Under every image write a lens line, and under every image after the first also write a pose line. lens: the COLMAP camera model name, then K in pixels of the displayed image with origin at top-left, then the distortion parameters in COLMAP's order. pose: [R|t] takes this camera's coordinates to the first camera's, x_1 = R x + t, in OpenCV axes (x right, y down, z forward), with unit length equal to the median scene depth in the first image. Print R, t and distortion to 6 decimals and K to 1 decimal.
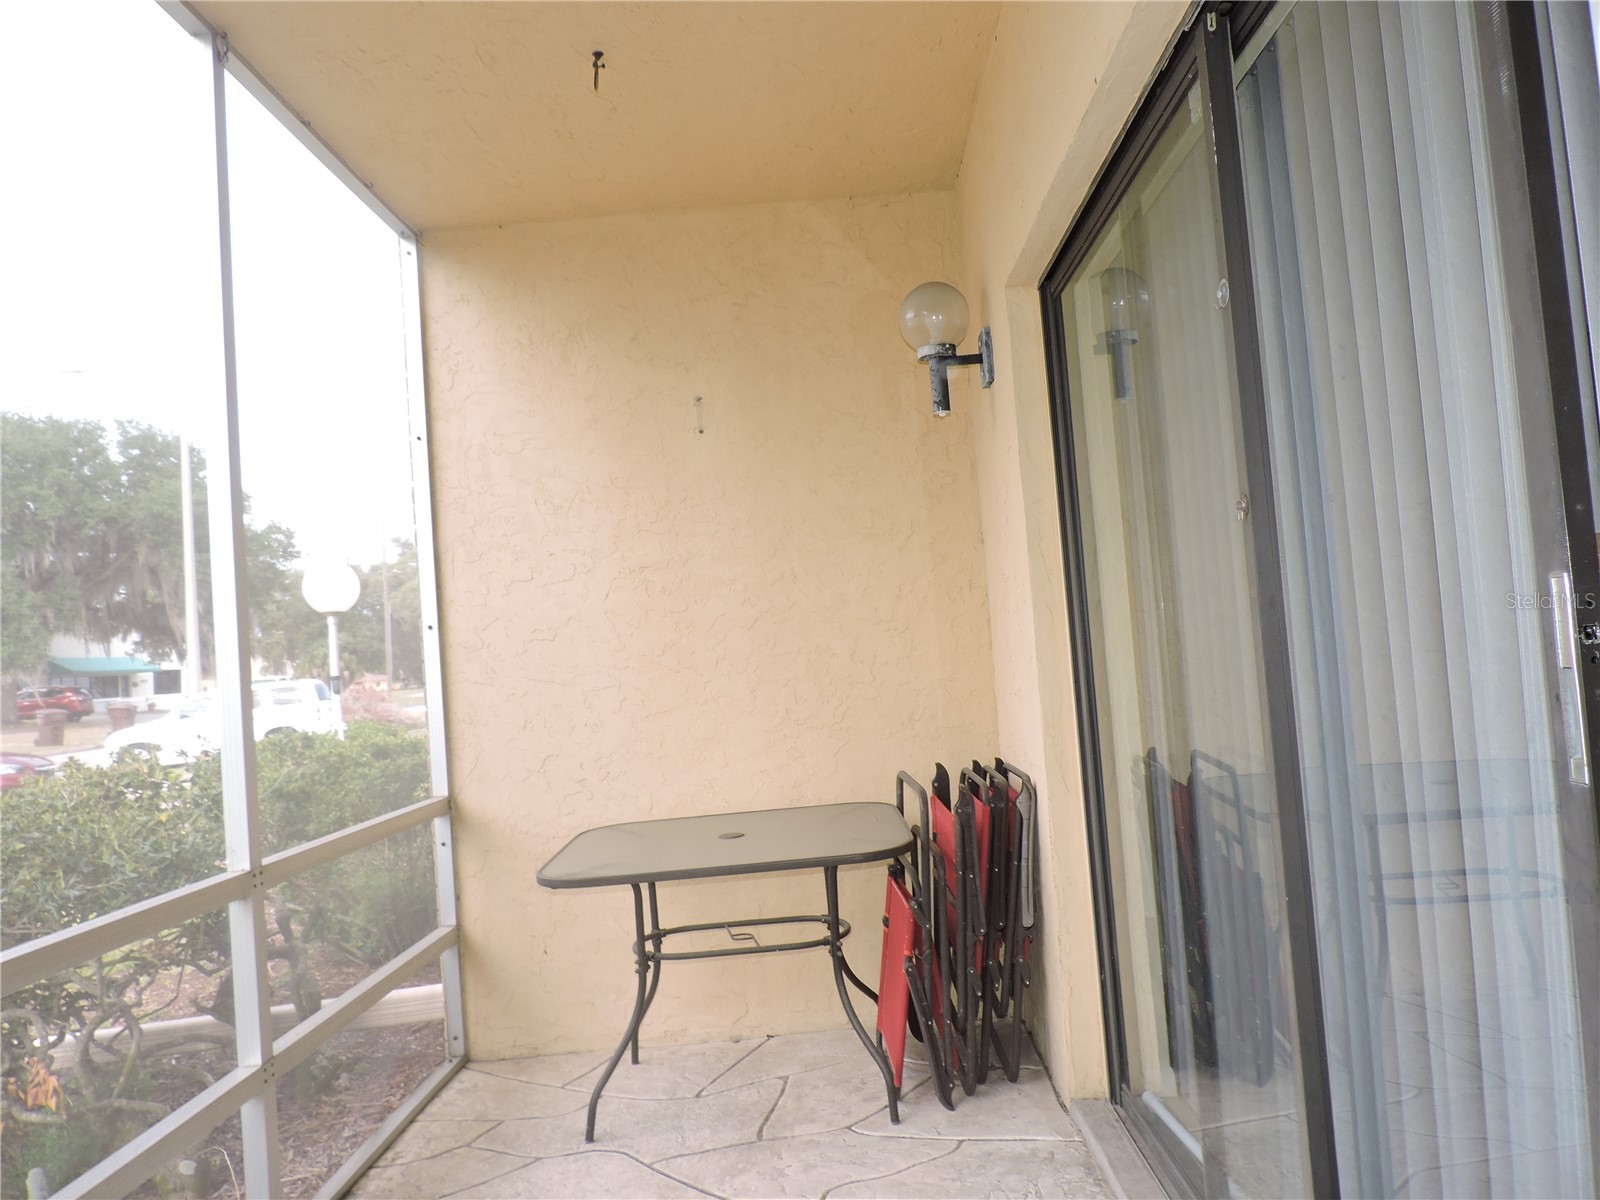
lens RADIAL K [[1141.5, 0, 809.9], [0, 1141.5, 606.8], [0, 0, 1]] dist [-0.021016, 0.005484]
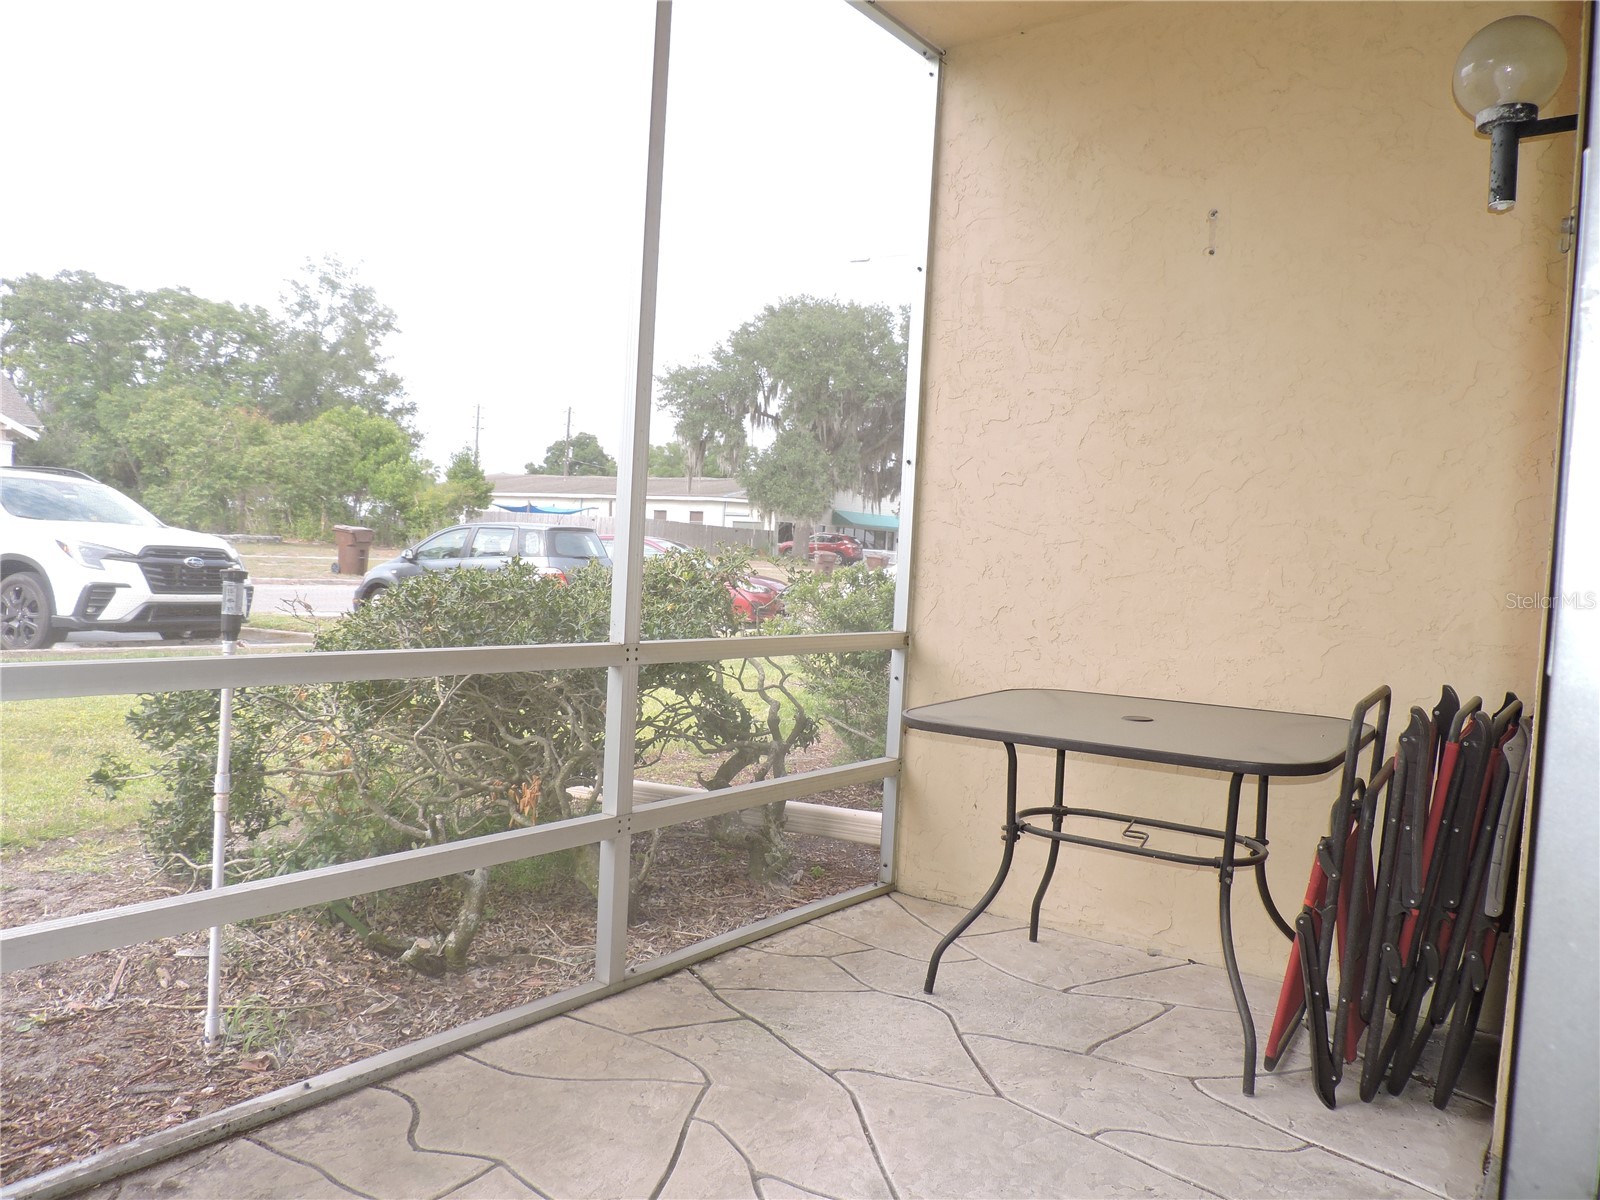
lens RADIAL K [[1141.5, 0, 812.0], [0, 1141.5, 606.2], [0, 0, 1]] dist [-0.021016, 0.005484]
pose [[0.801677, 0.142627, -0.580492, 0.196729], [-0.088891, 0.988765, 0.120179, 0.030433], [0.591111, -0.044744, 0.805348, 0.141452]]
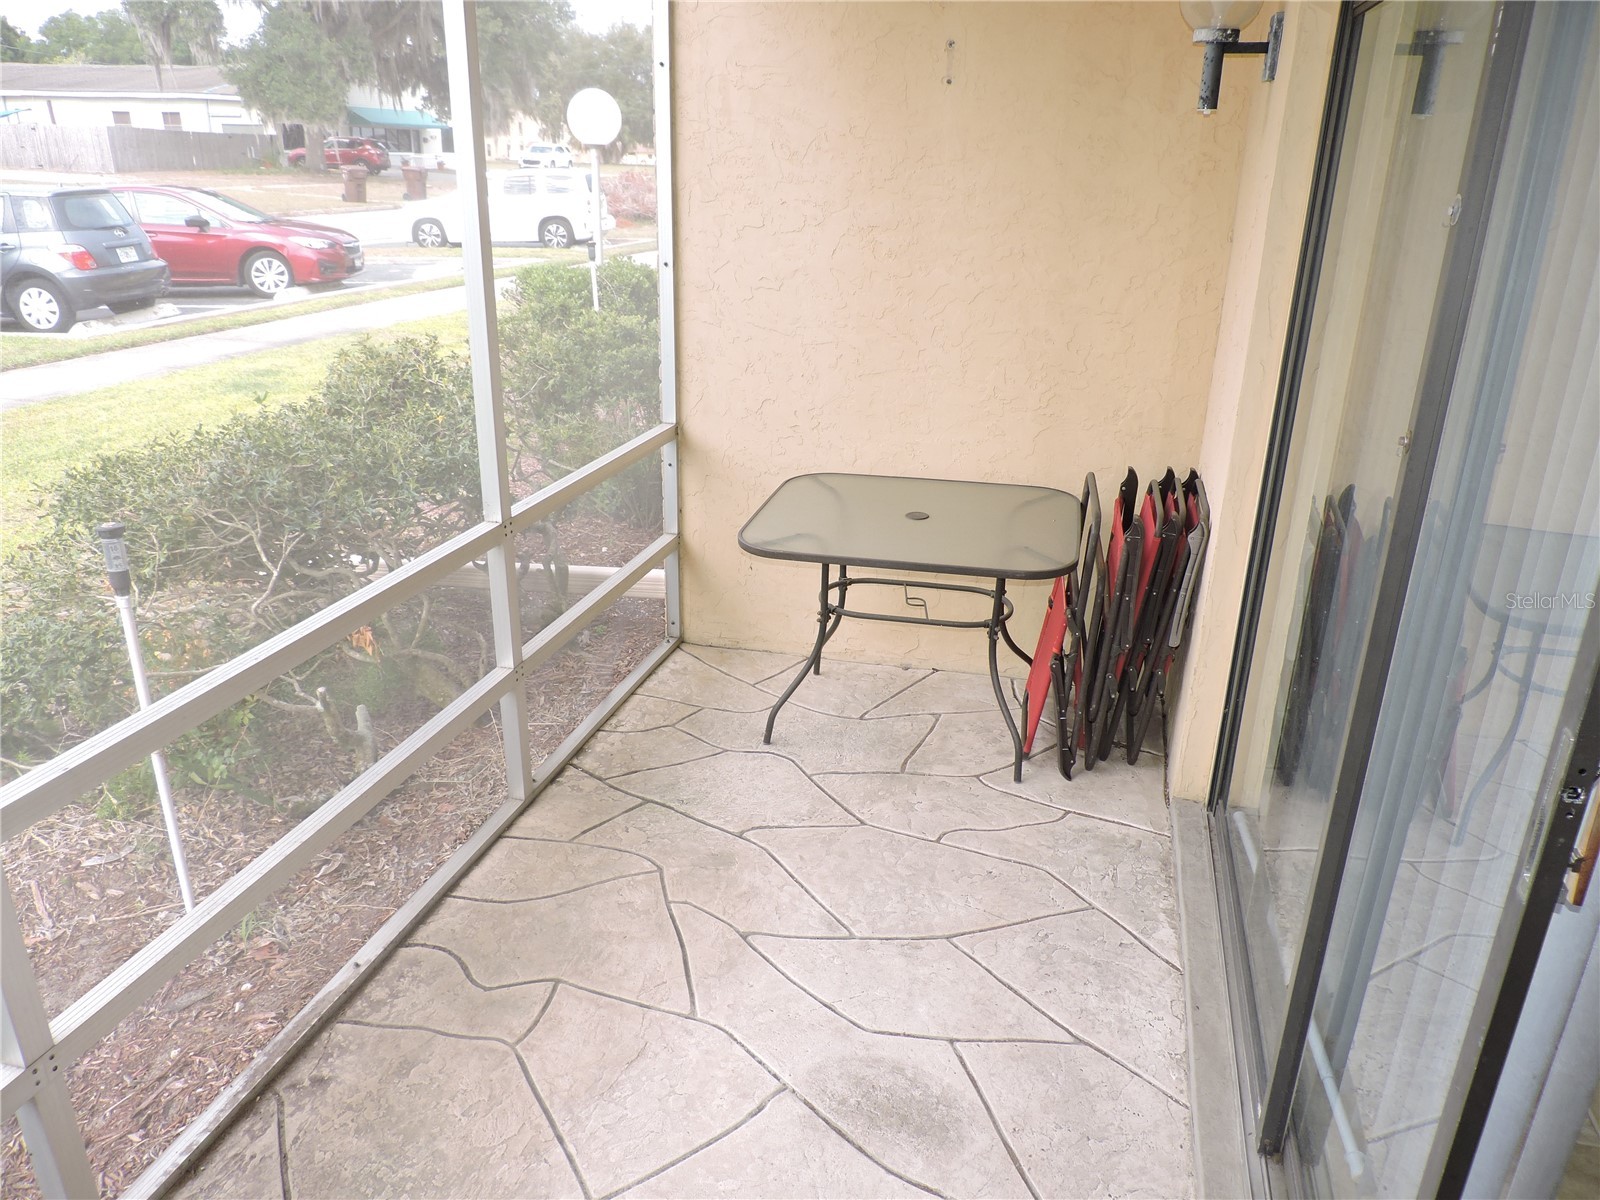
lens RADIAL K [[1141.5, 0, 807.8], [0, 1141.5, 606.5], [0, 0, 1]] dist [-0.021016, 0.005484]
pose [[0.967666, 0.175398, -0.181267, 0.037935], [-0.084764, 0.902978, 0.421244, -0.150870], [0.237566, -0.392258, 0.888648, -0.023673]]
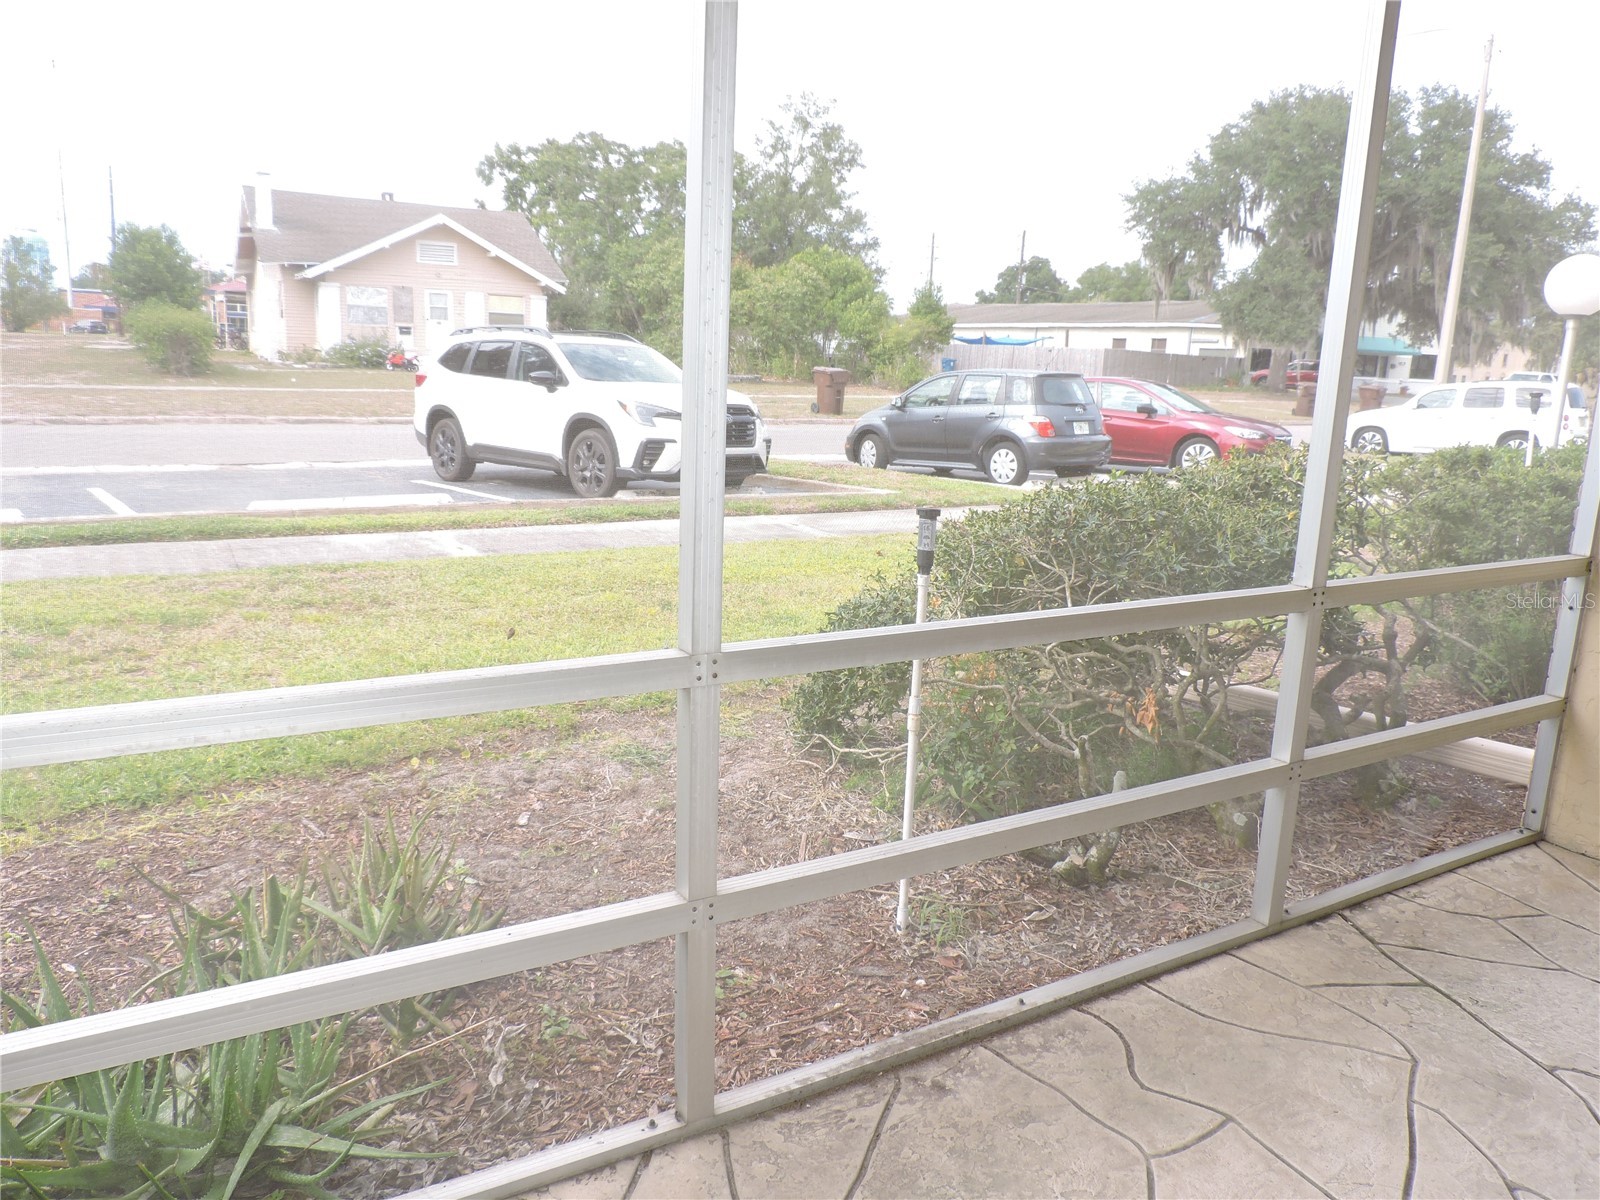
lens RADIAL K [[1141.5, 0, 807.9], [0, 1141.5, 604.7], [0, 0, 1]] dist [-0.021016, 0.005484]
pose [[0.527392, 0.266781, -0.806651, 0.075035], [-0.039430, 0.956085, 0.290424, -0.026571], [0.848707, -0.121361, 0.514751, 0.041512]]
